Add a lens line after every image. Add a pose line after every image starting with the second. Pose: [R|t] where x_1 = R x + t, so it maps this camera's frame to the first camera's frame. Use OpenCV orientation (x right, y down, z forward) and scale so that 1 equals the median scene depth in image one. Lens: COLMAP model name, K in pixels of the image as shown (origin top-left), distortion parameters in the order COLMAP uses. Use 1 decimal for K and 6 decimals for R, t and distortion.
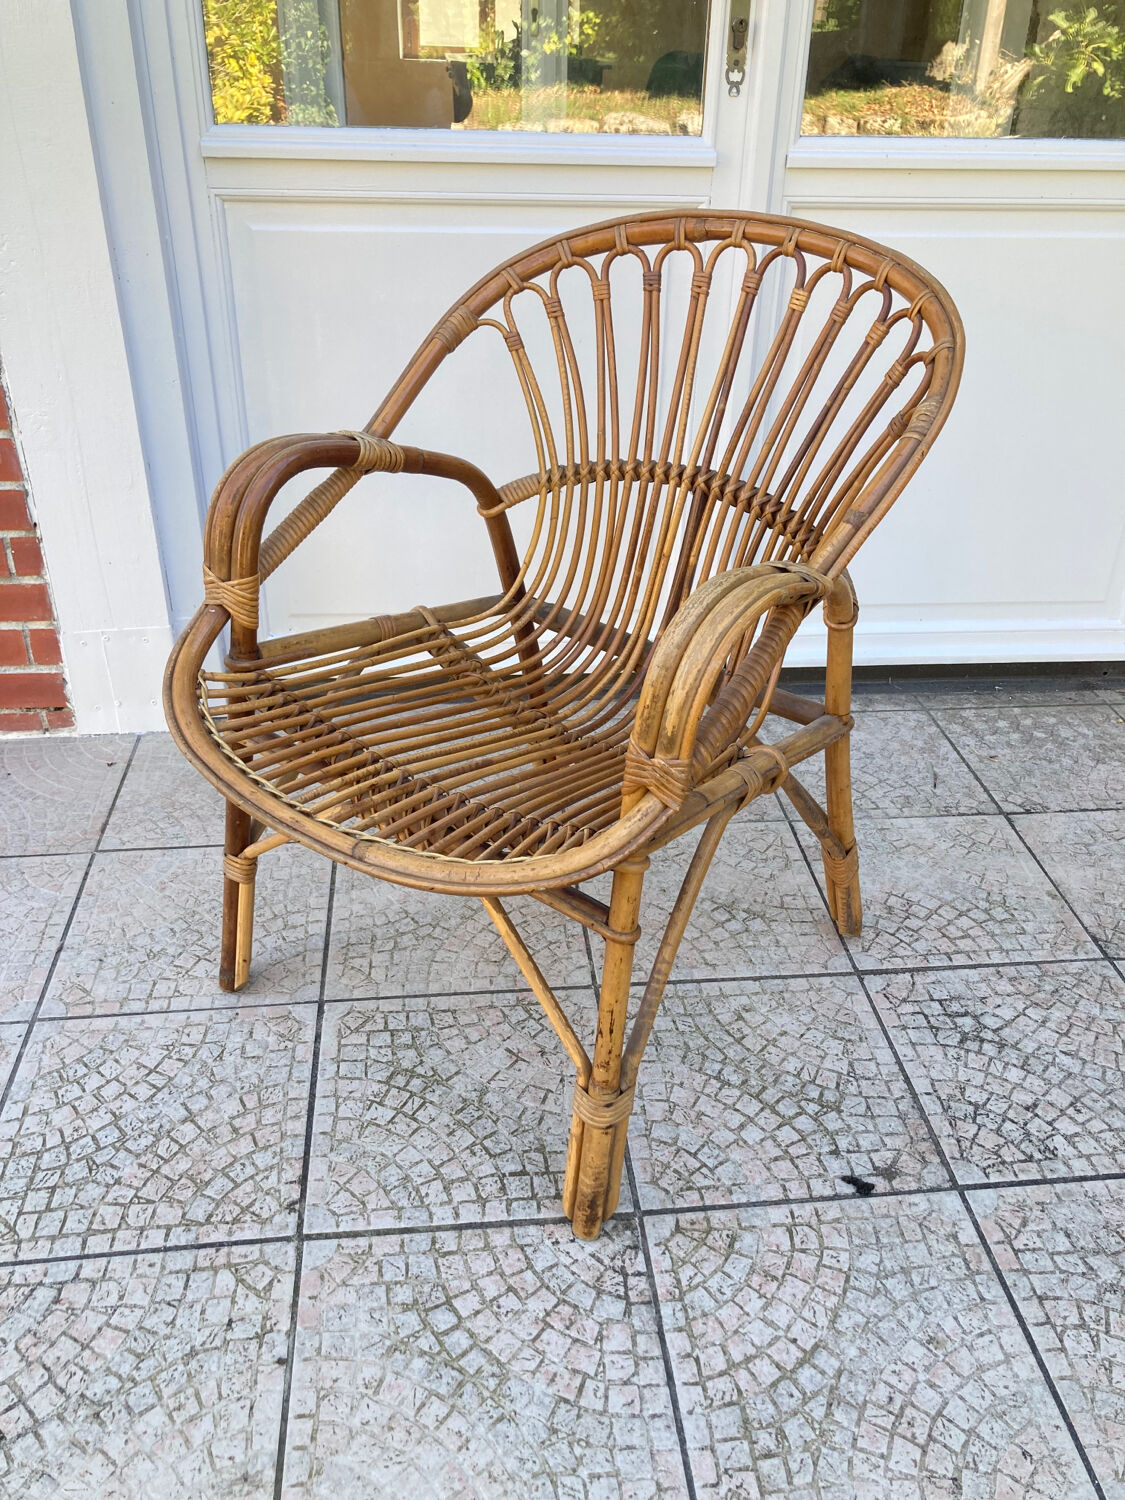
lens RADIAL K [[1252.1, 0, 570.5], [0, 1252.1, 733.0], [0, 0, 1]] dist [-0.006197, 0.024290]
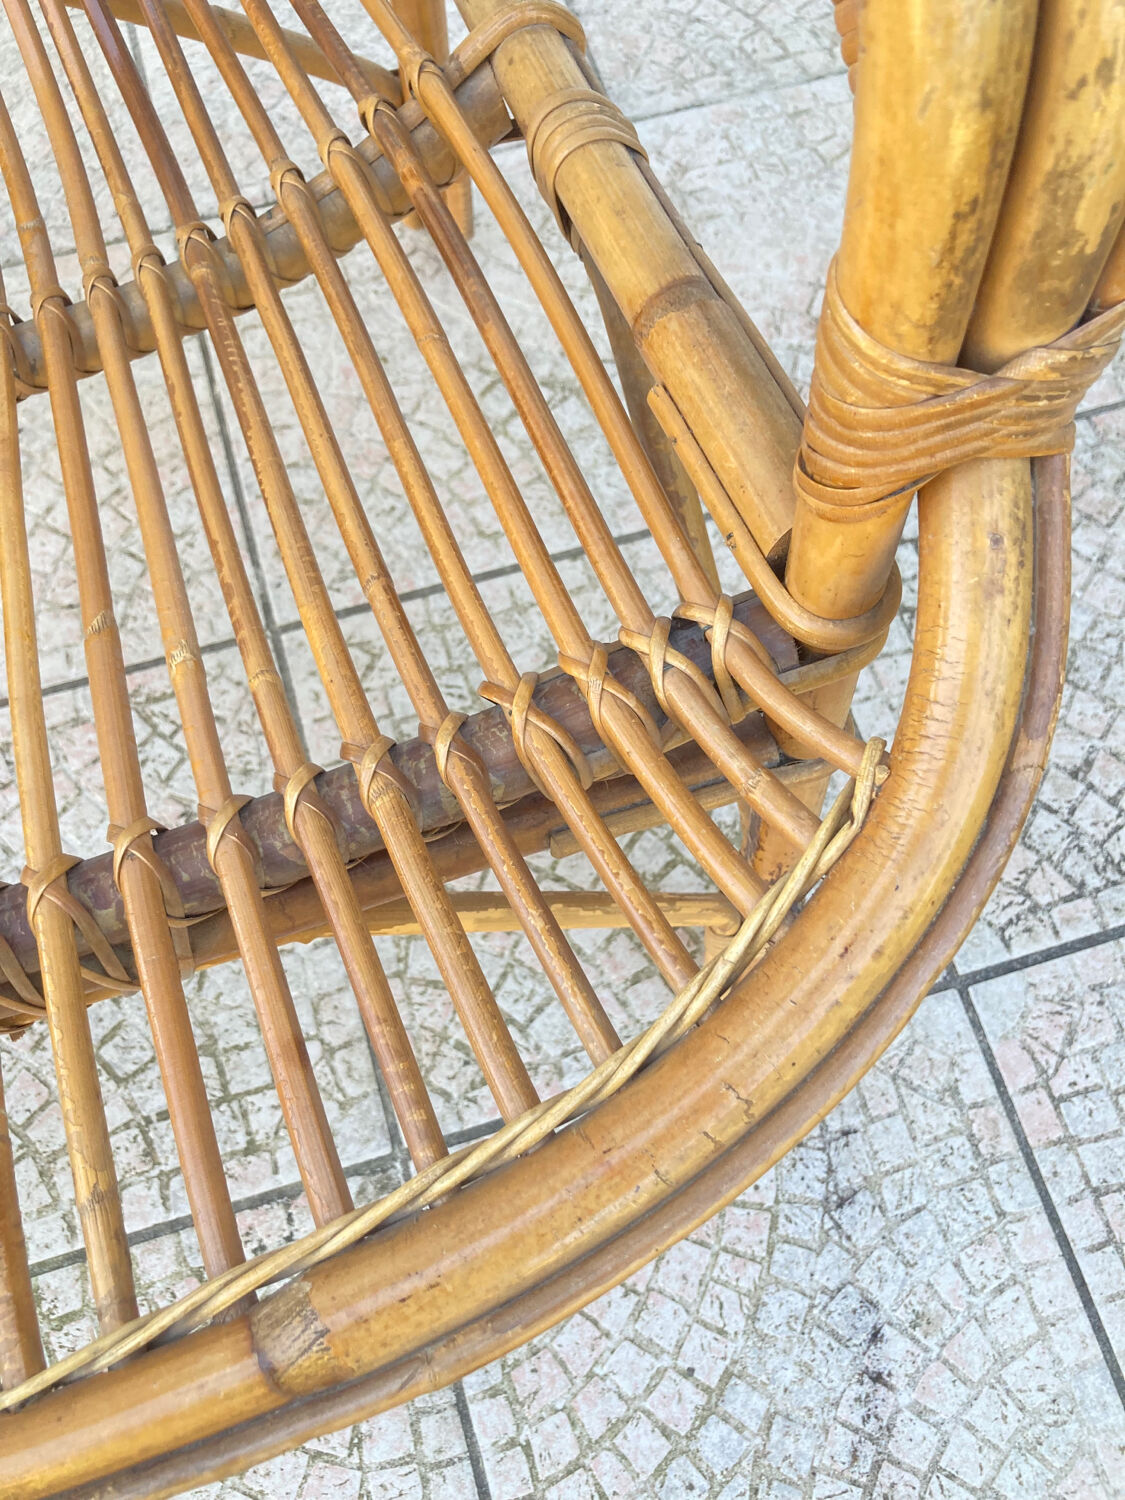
lens RADIAL K [[1252.1, 0, 578.0], [0, 1252.1, 741.3], [0, 0, 1]] dist [-0.006197, 0.024290]
pose [[0.983331, -0.178031, 0.036955, 0.135177], [0.111511, 0.751010, 0.650807, -0.100519], [-0.143617, -0.635838, 0.758343, 0.642242]]
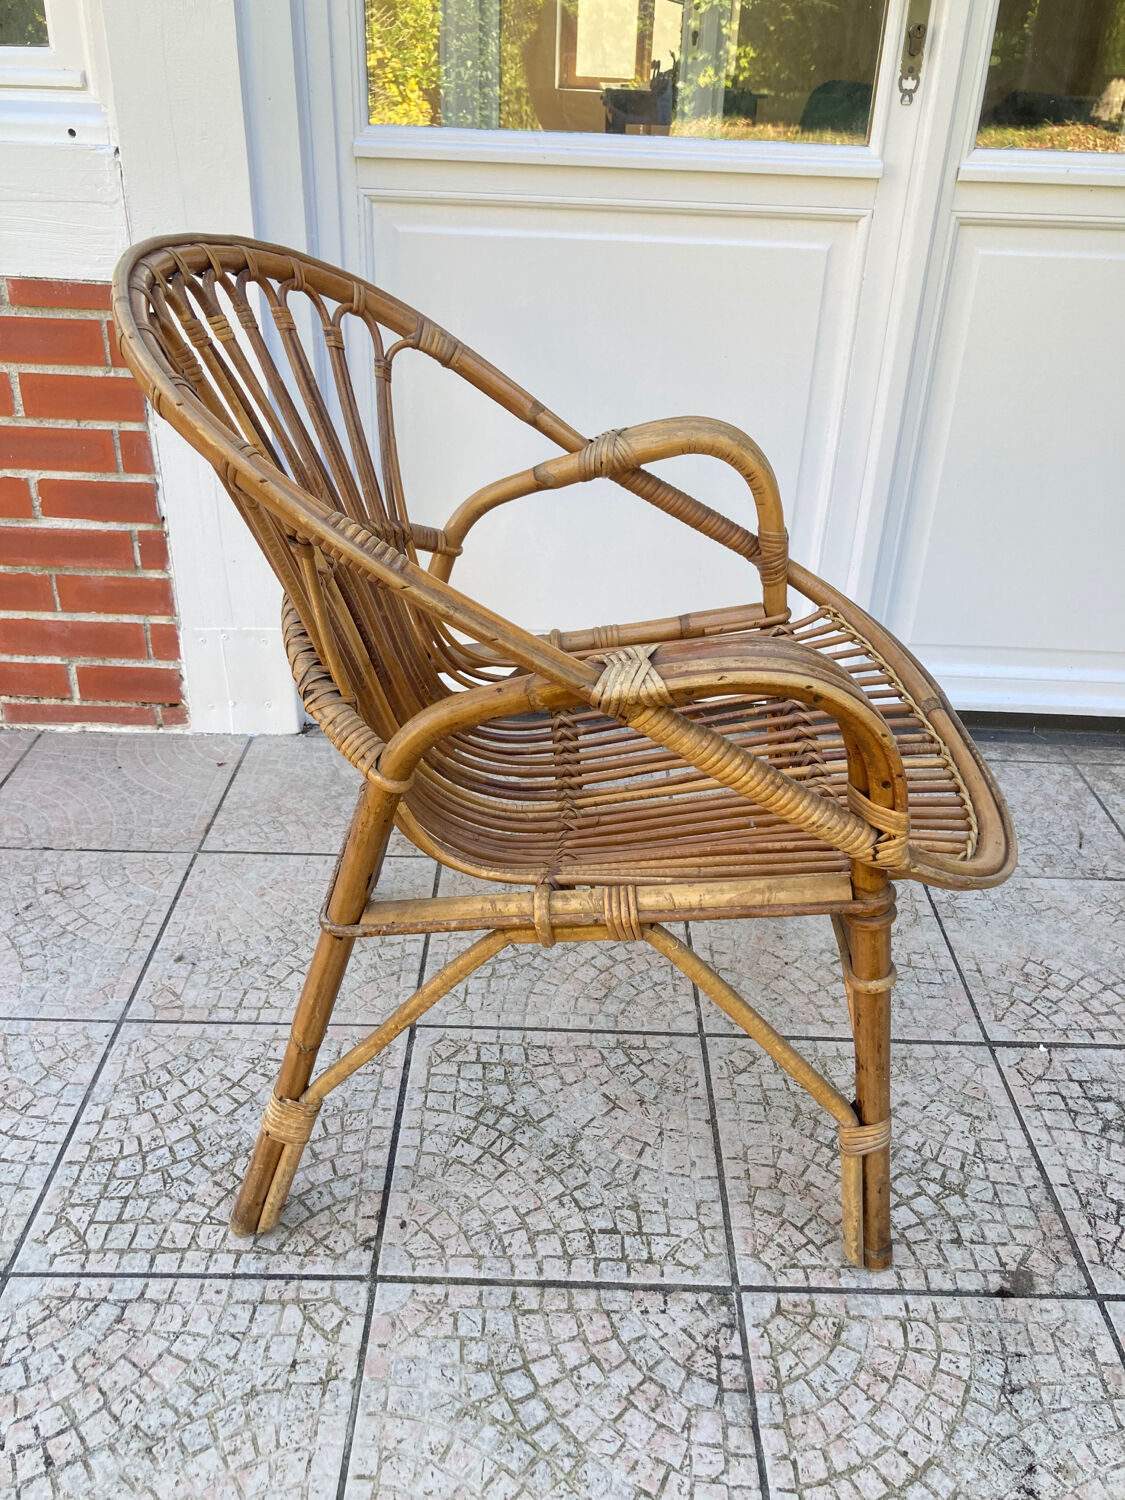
lens RADIAL K [[1252.1, 0, 568.3], [0, 1252.1, 733.1], [0, 0, 1]] dist [-0.006197, 0.024290]
pose [[0.993900, 0.063464, -0.090190, -0.010717], [-0.065542, 0.997644, -0.020267, 0.003519], [0.088691, 0.026055, 0.995718, 0.059848]]
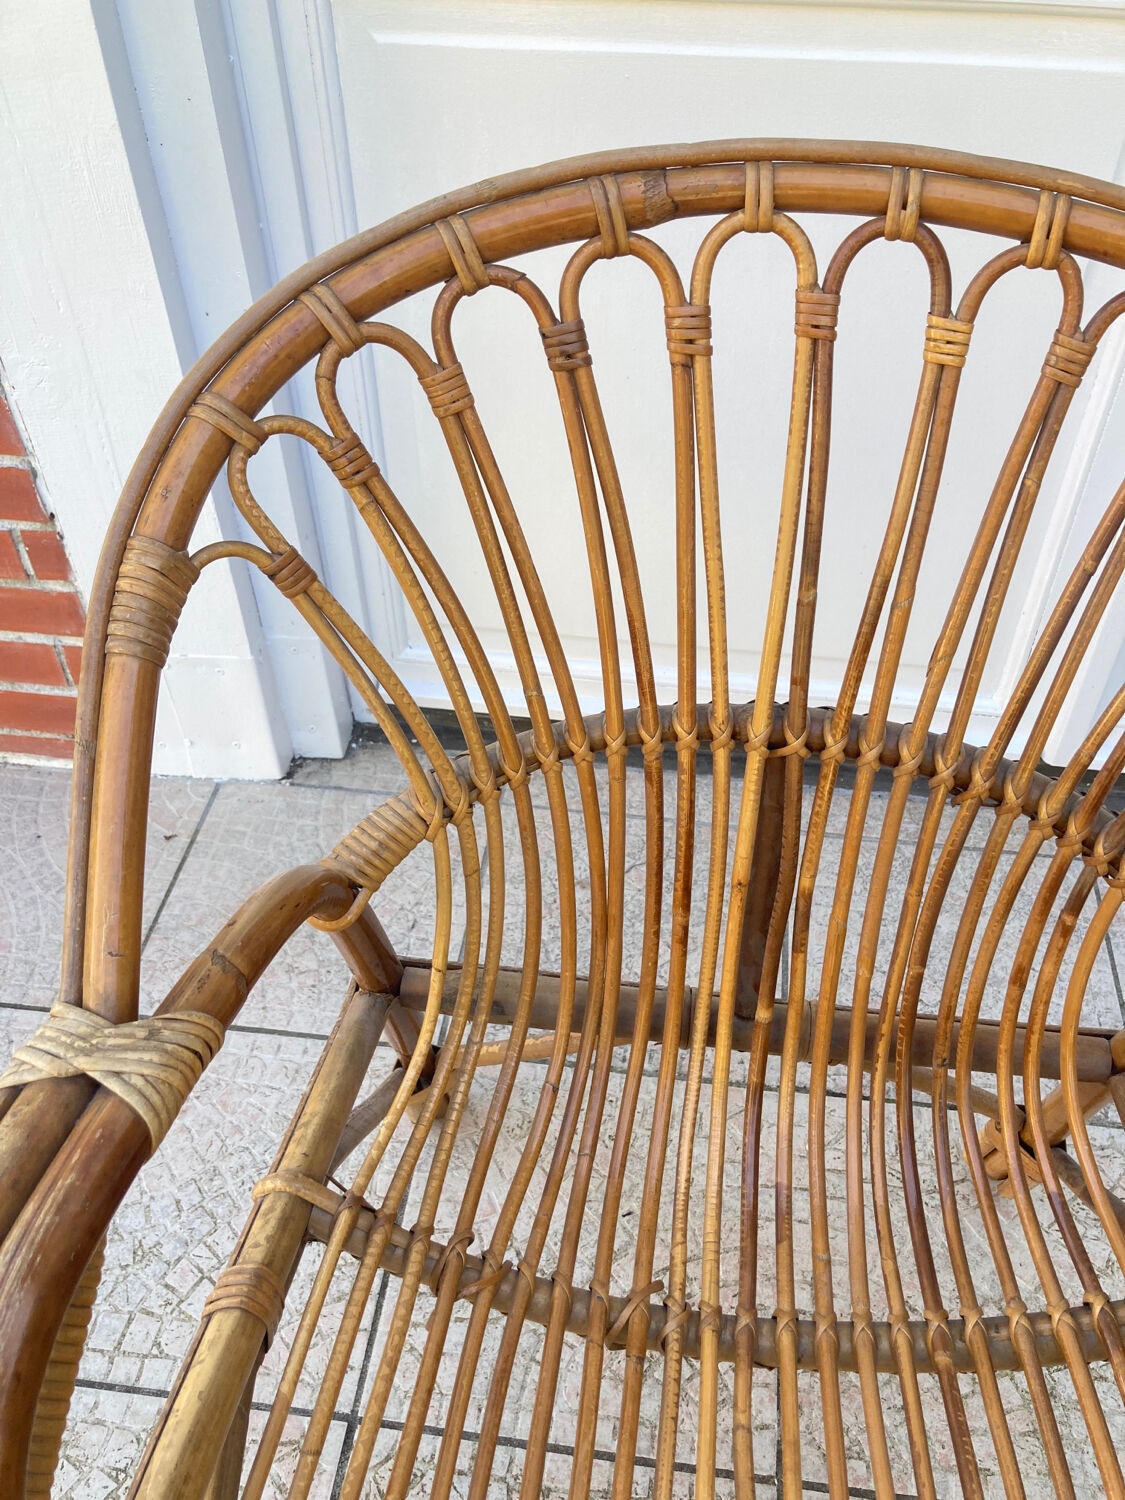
lens RADIAL K [[1252.1, 0, 560.8], [0, 1252.1, 752.5], [0, 0, 1]] dist [-0.006197, 0.024290]
pose [[0.970144, 0.144675, -0.194654, -0.019679], [-0.091408, 0.961523, 0.259073, -0.336220], [0.224646, -0.233545, 0.946040, 0.548919]]
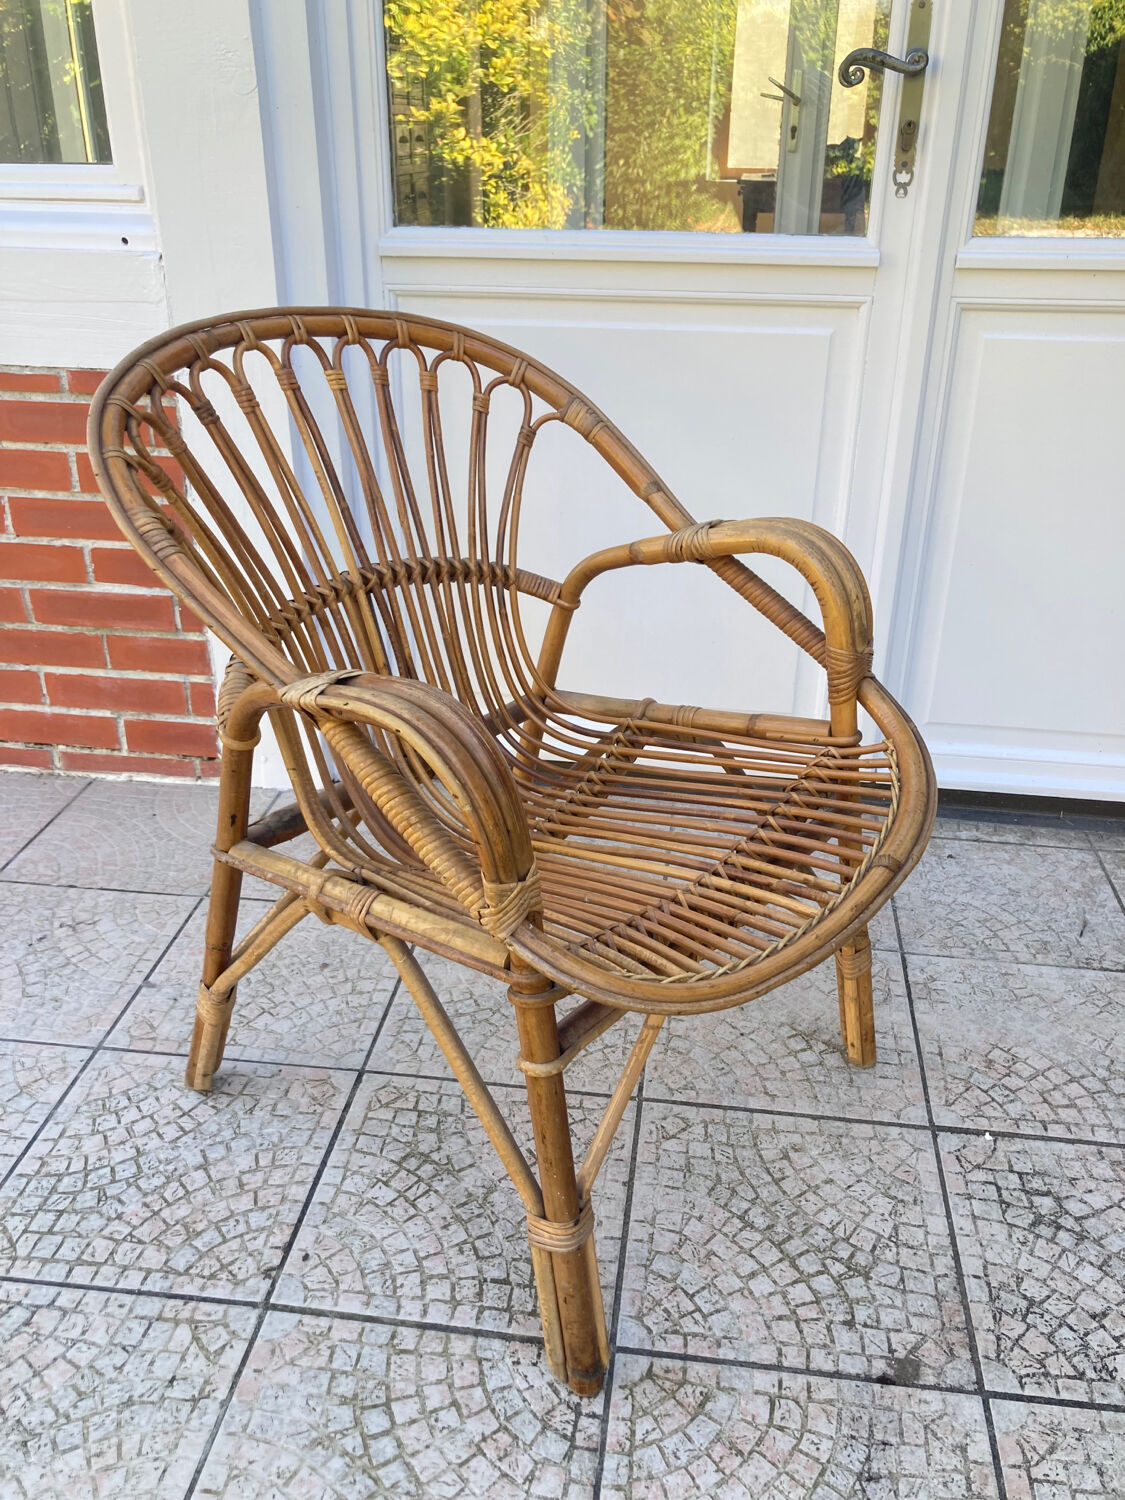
lens RADIAL K [[1252.1, 0, 569.0], [0, 1252.1, 730.5], [0, 0, 1]] dist [-0.006197, 0.024290]
pose [[0.971159, 0.087760, -0.221694, 0.176755], [-0.105698, 0.991905, -0.070369, -0.001135], [0.213724, 0.091772, 0.972574, 0.048158]]
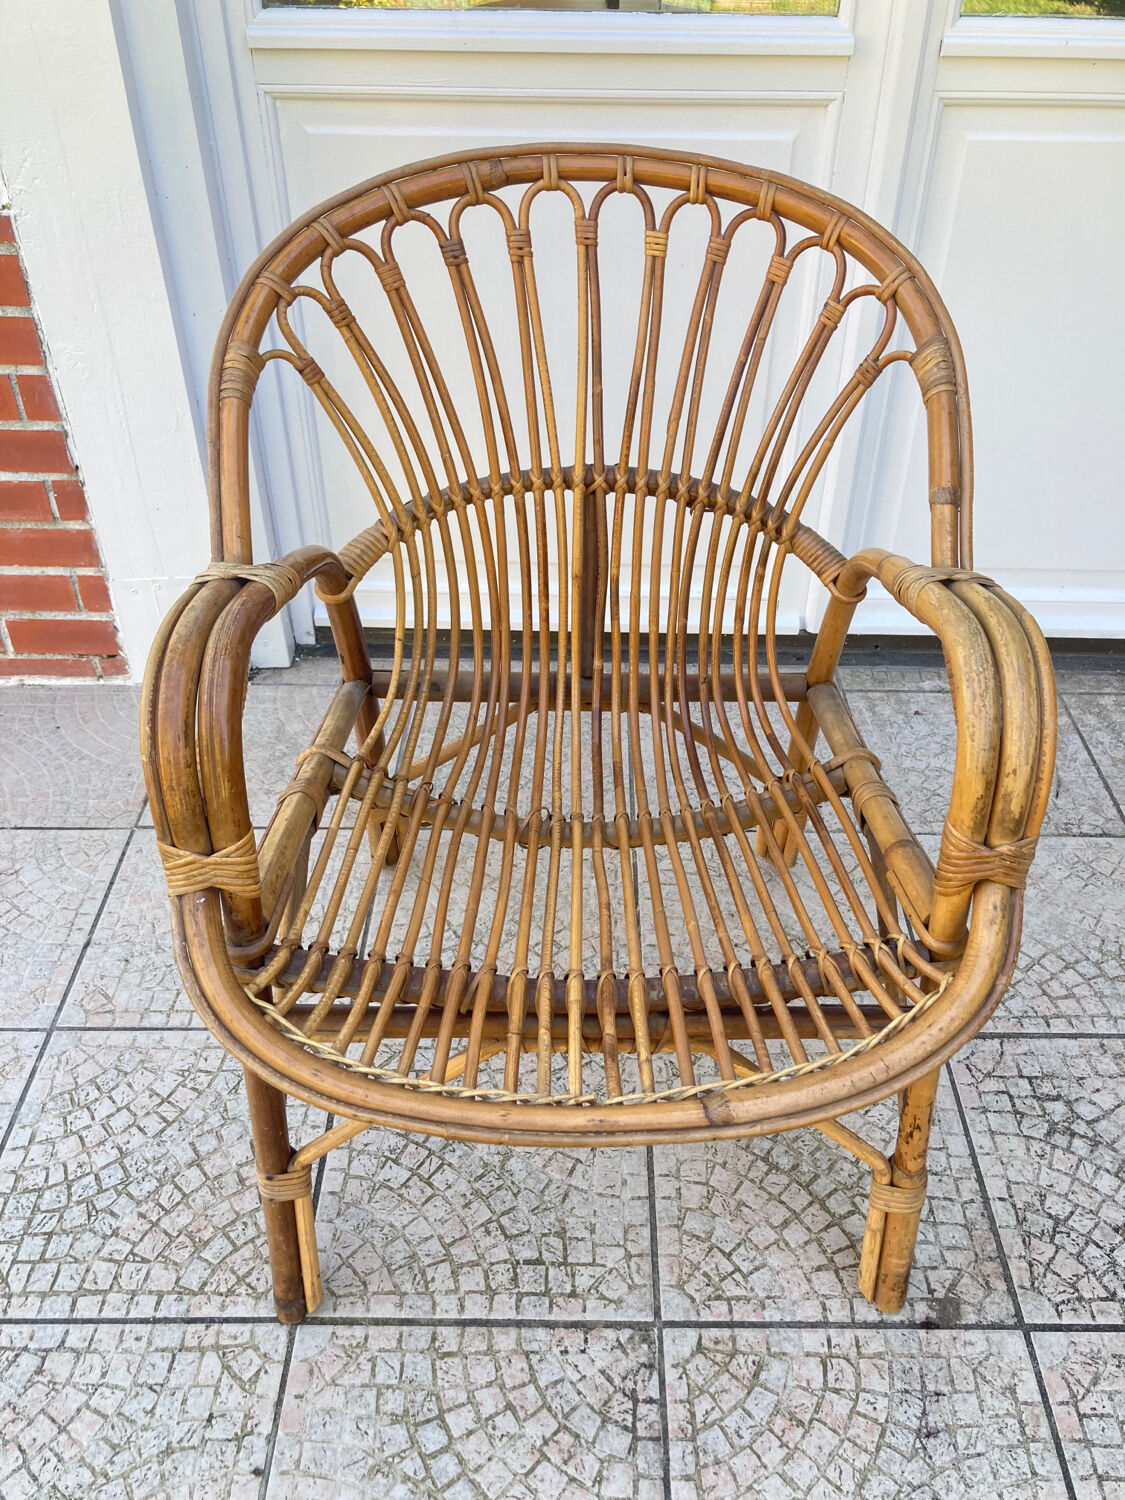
lens RADIAL K [[1252.1, 0, 575.4], [0, 1252.1, 742.0], [0, 0, 1]] dist [-0.006197, 0.024290]
pose [[0.993404, 0.056256, -0.099923, 0.057681], [-0.042250, 0.989651, 0.137137, -0.149637], [0.106604, -0.132011, 0.985499, 0.140609]]
